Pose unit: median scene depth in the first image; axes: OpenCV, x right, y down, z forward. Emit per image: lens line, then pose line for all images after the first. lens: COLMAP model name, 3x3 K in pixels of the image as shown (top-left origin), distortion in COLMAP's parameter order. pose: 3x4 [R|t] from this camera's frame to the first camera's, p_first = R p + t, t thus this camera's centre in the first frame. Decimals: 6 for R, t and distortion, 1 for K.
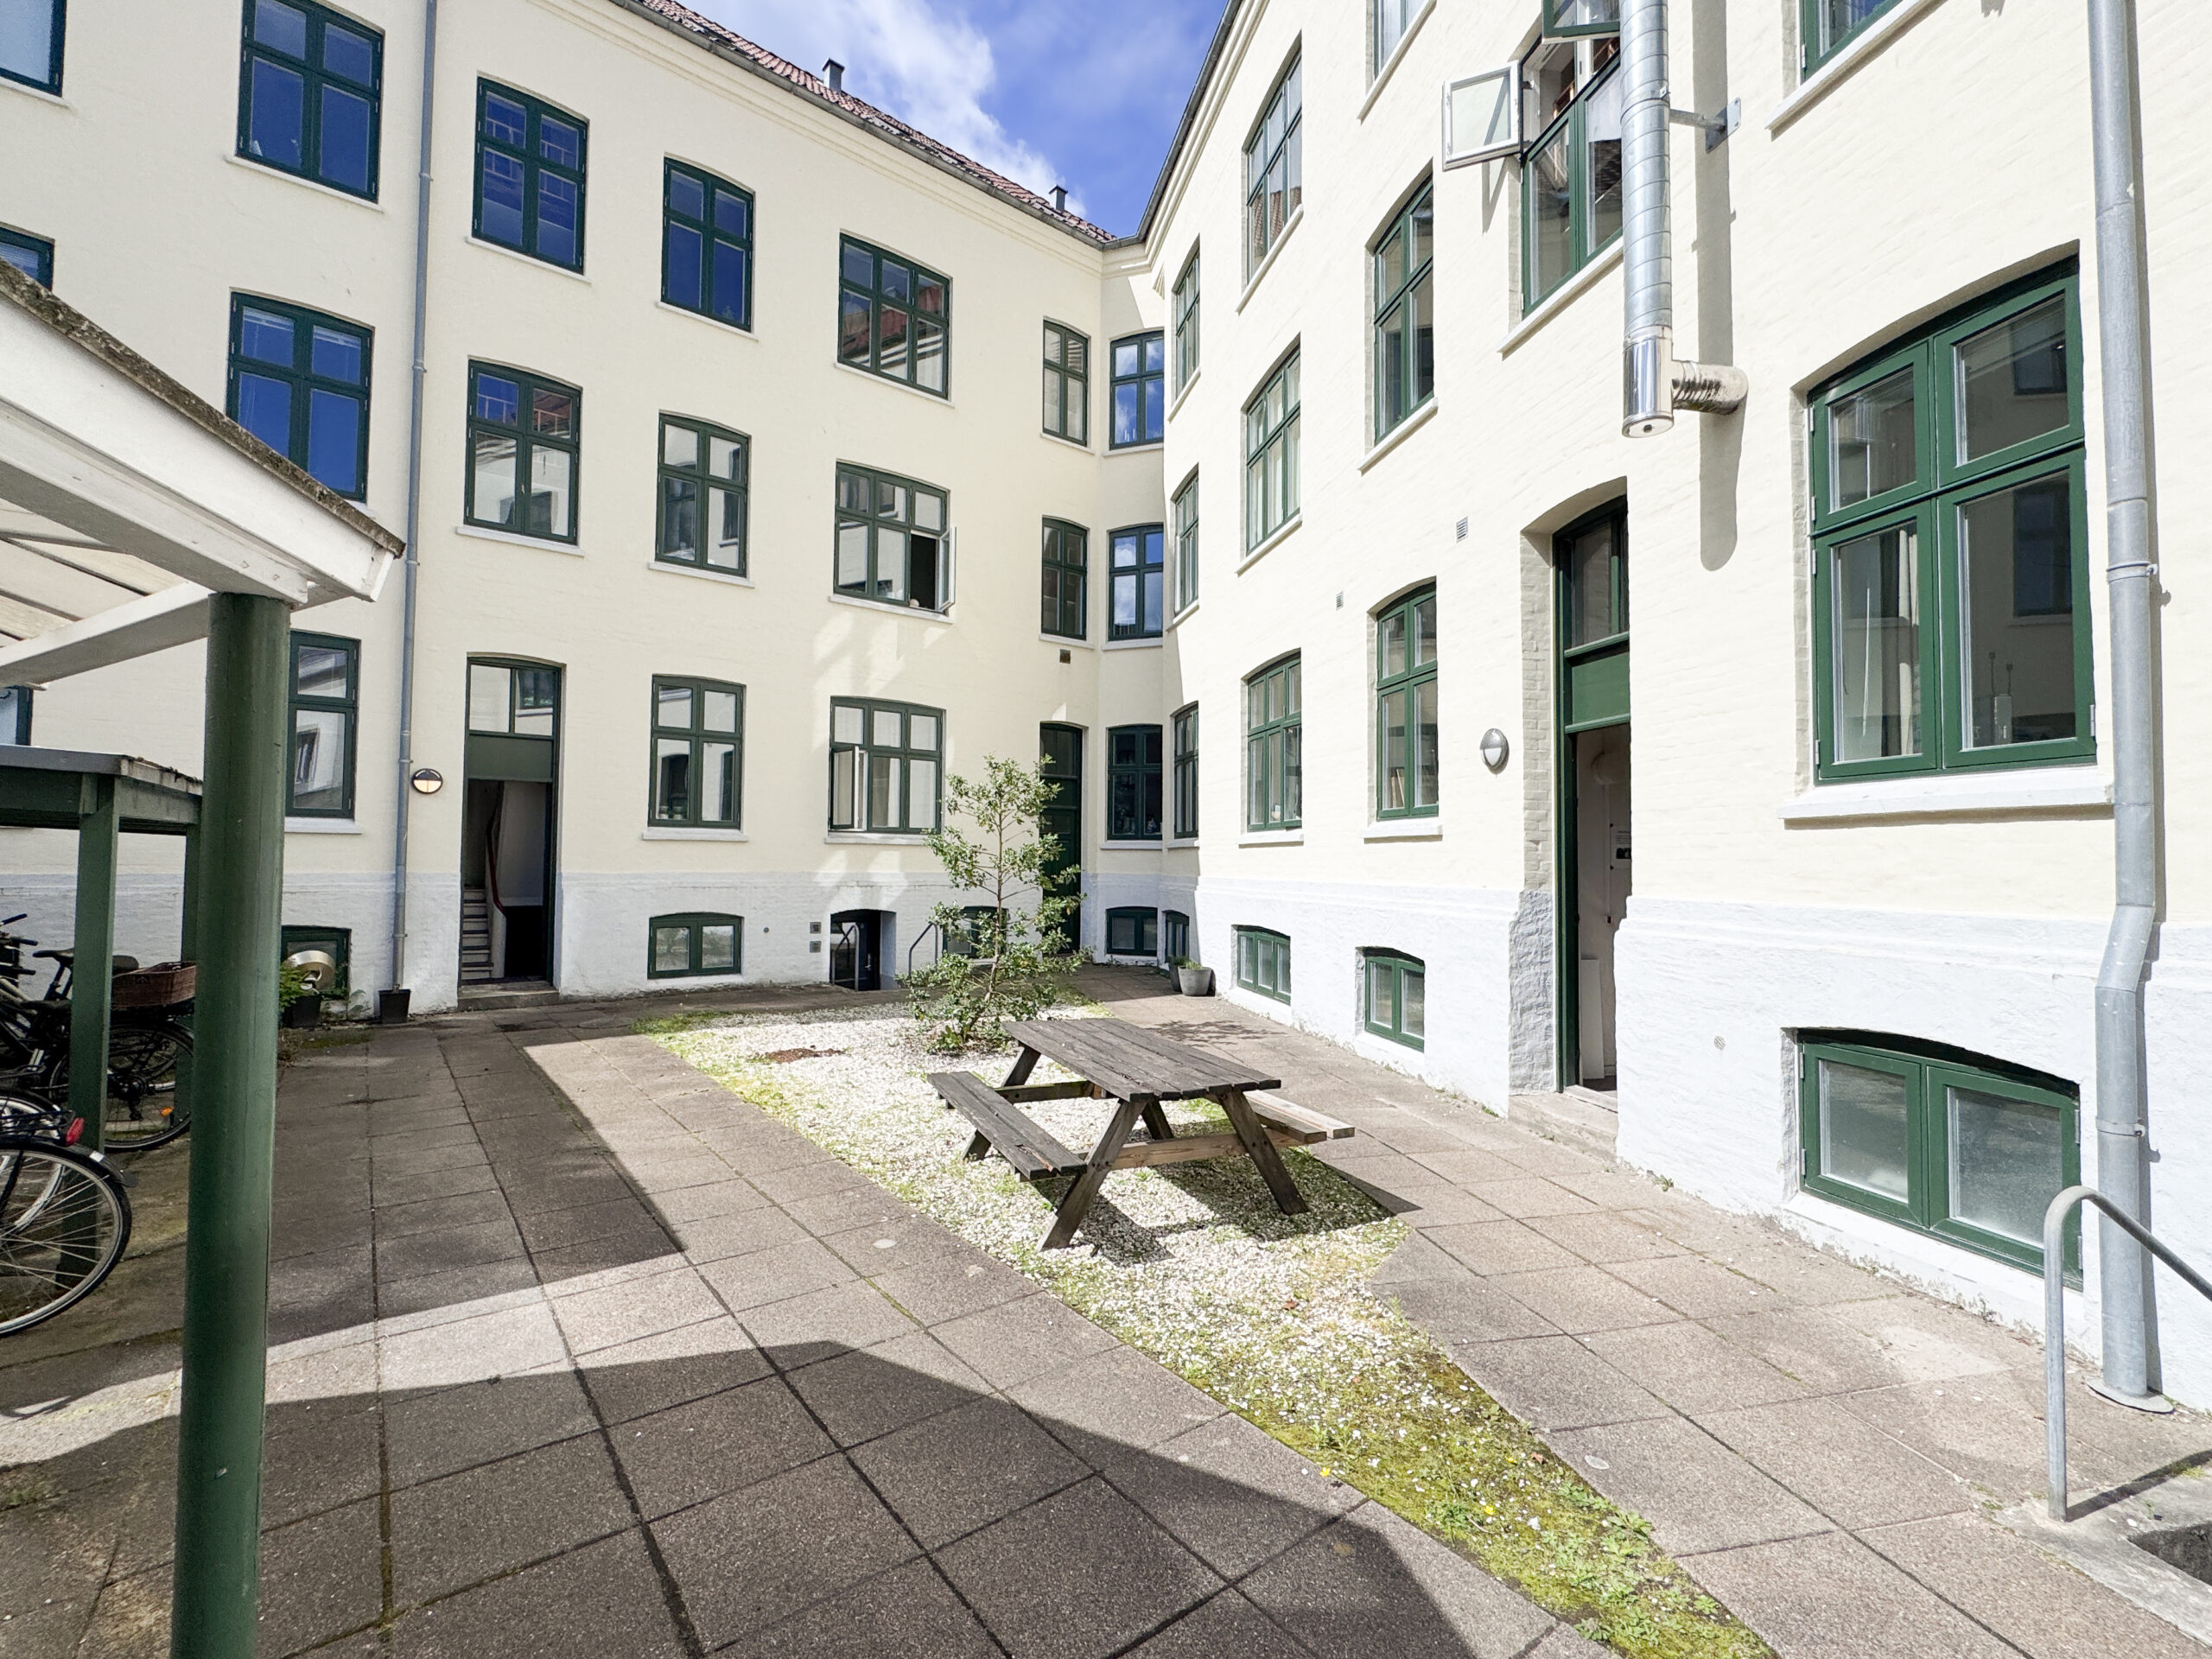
lens RADIAL K [[977.3, 0, 1106.0], [0, 977.3, 829.5], [0, 0, 1]] dist [-0.002808, -0.000141]
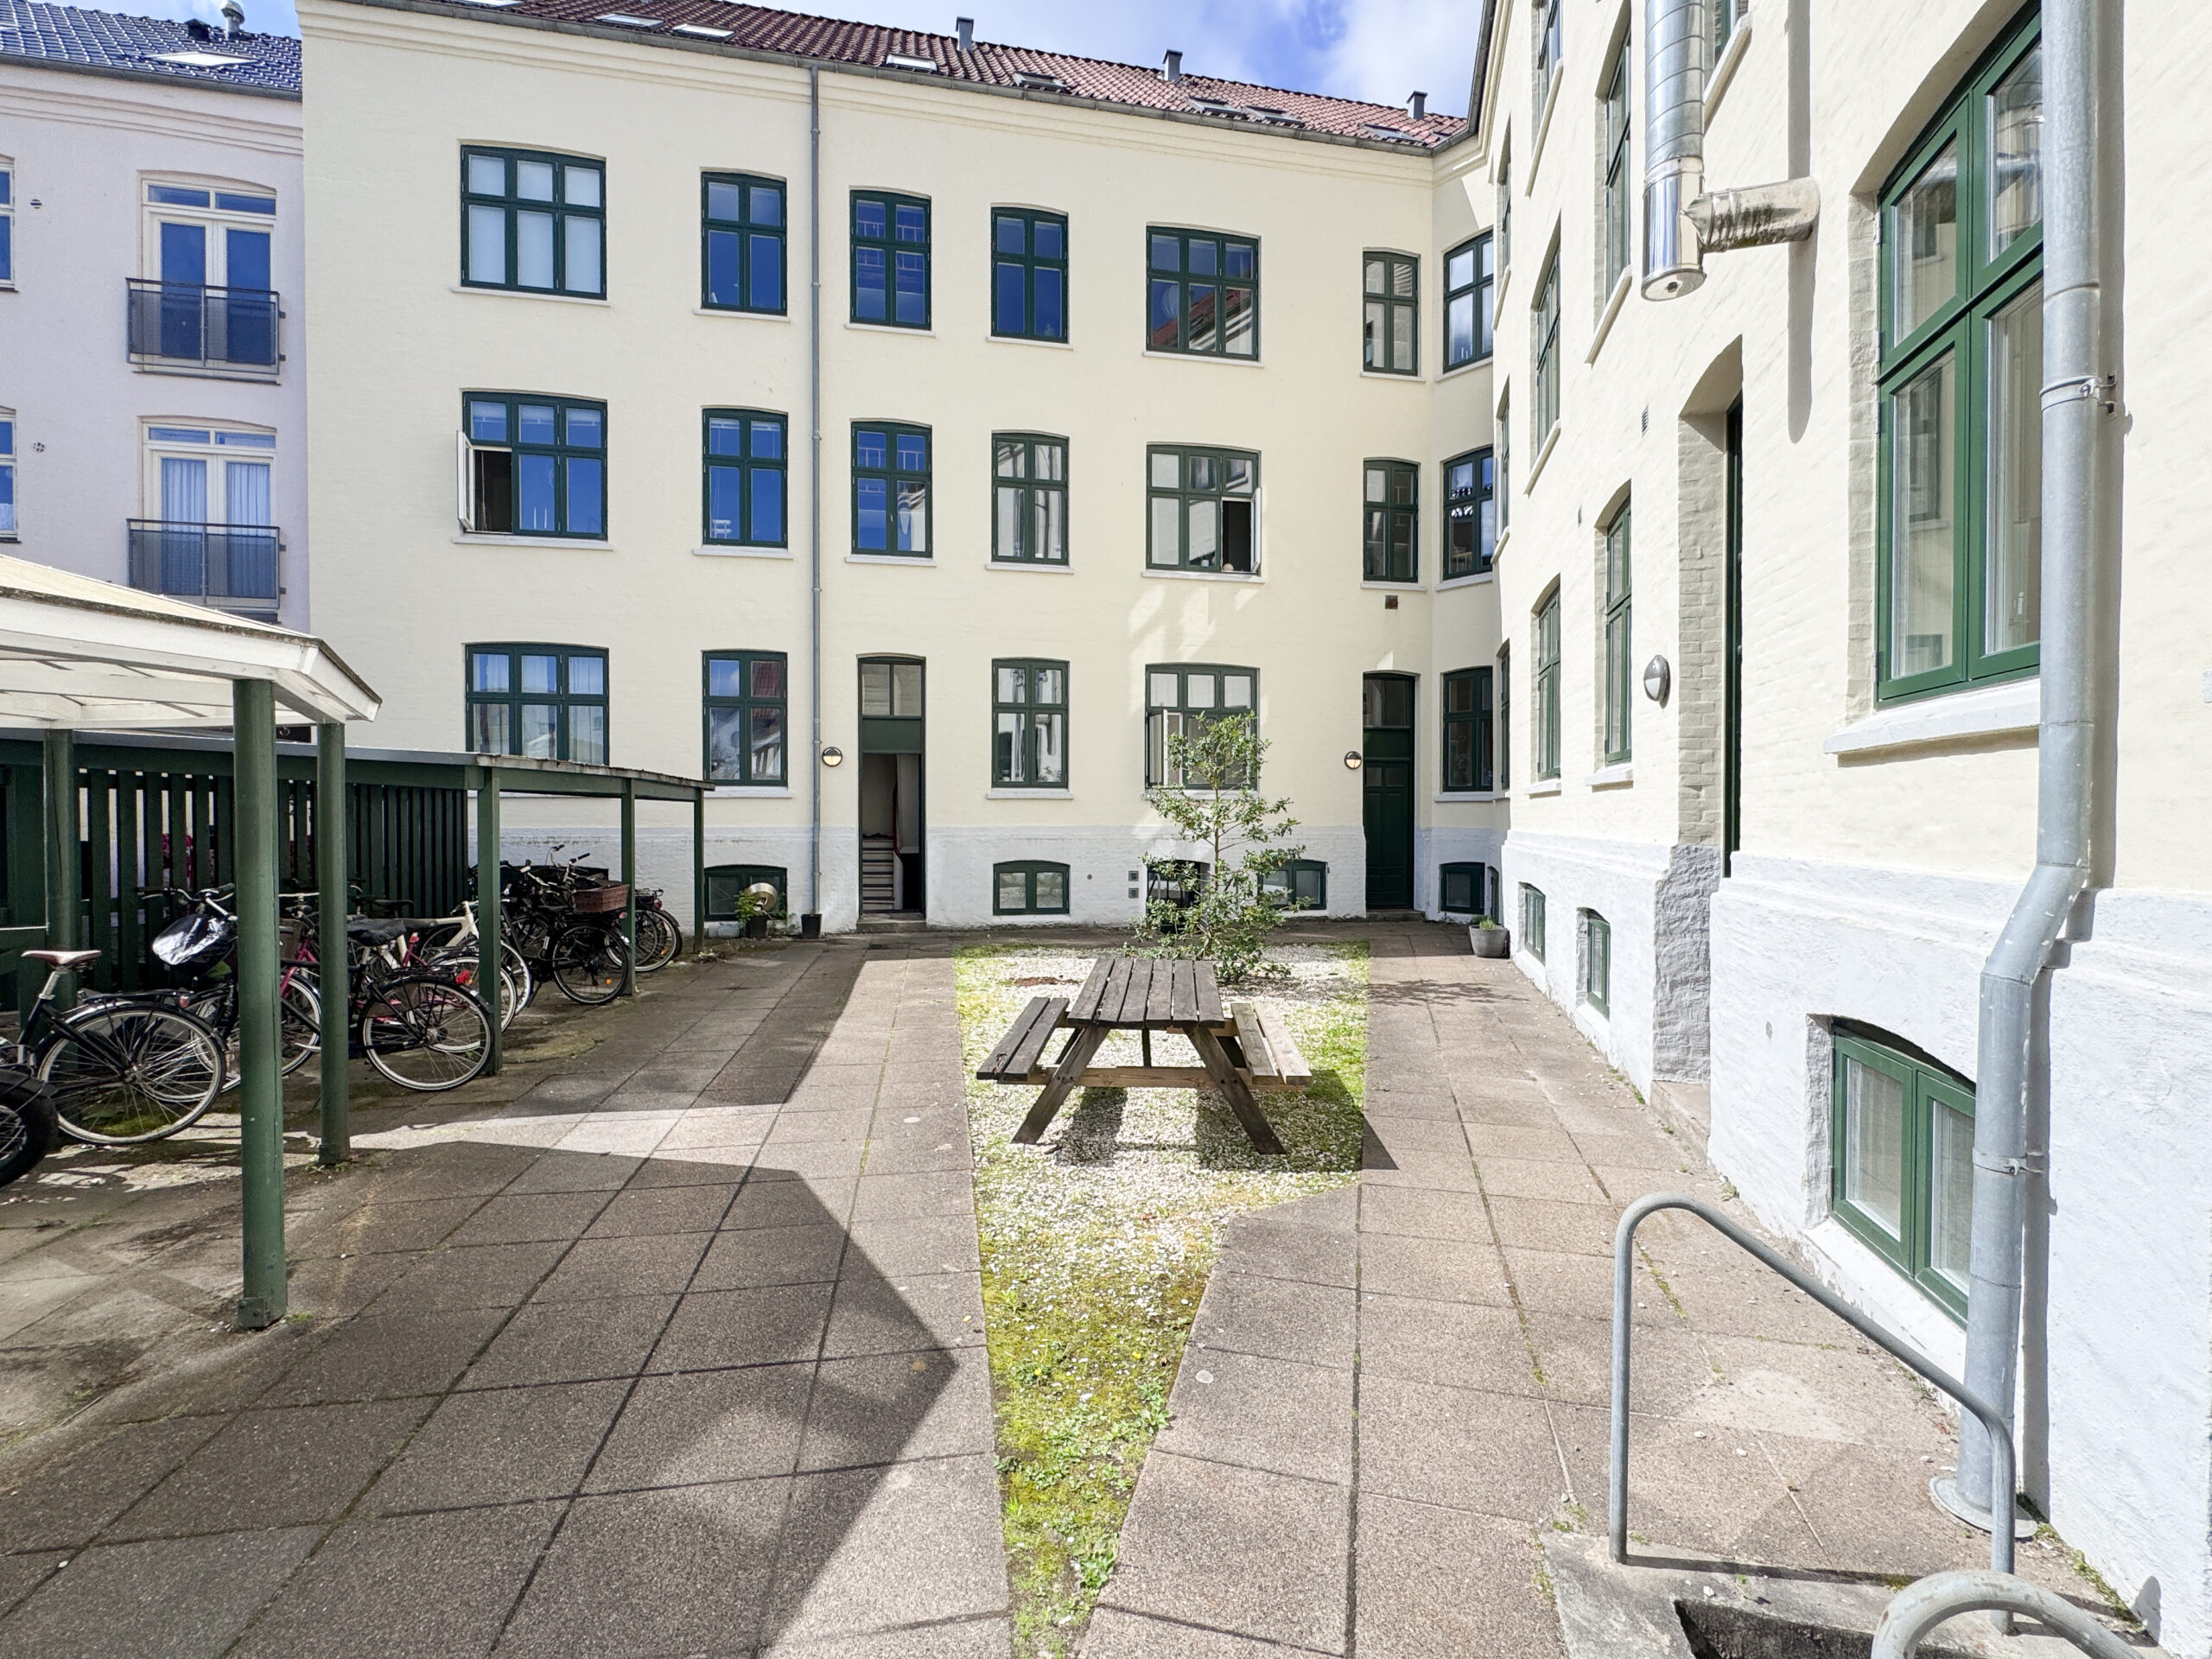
lens RADIAL K [[977.2, 0, 1106.0], [0, 977.2, 829.5], [0, 0, 1]] dist [-0.003712, 0.000088]
pose [[0.883996, 0.000140, -0.467495, 0.237161], [0.021342, 0.998945, 0.040655, 0.002484], [0.467008, -0.045916, 0.883060, 0.010623]]
